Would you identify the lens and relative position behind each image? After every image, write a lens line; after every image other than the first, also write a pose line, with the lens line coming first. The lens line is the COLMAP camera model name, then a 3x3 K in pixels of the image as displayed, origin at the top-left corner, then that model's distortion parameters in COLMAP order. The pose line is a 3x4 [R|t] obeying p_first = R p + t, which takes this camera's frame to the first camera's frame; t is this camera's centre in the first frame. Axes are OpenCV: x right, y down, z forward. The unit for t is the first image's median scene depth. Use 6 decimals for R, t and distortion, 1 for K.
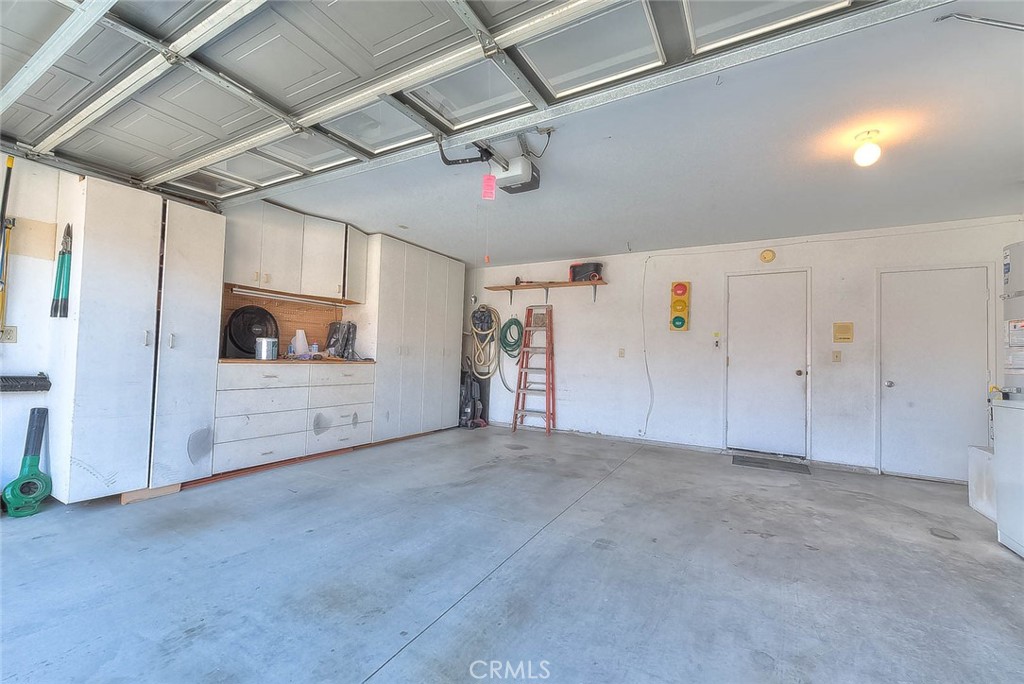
lens RADIAL K [[423.4, 0, 512.0], [0, 423.4, 342.0], [0, 0, 1]] dist [0.002450, -0.000019]
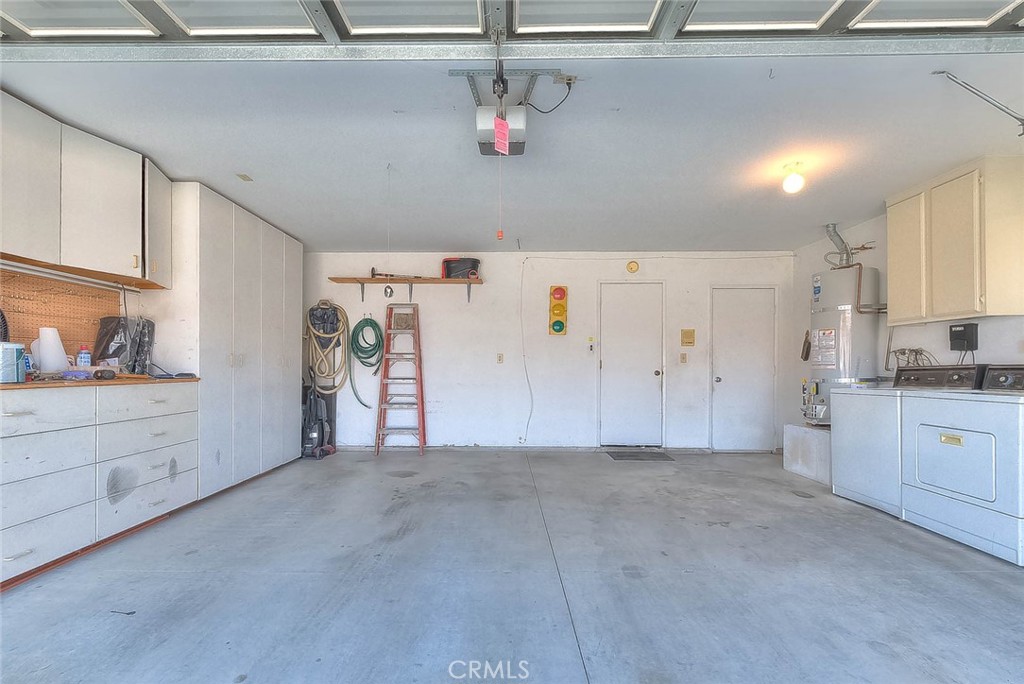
lens RADIAL K [[434.9, 0, 509.7], [0, 434.9, 367.2], [0, 0, 1]] dist [-0.002359, -0.000606]
pose [[0.873753, -0.027656, 0.485584, -0.219063], [0.004984, 0.998839, 0.047921, -0.000549], [-0.486345, -0.039451, 0.872876, 0.166429]]
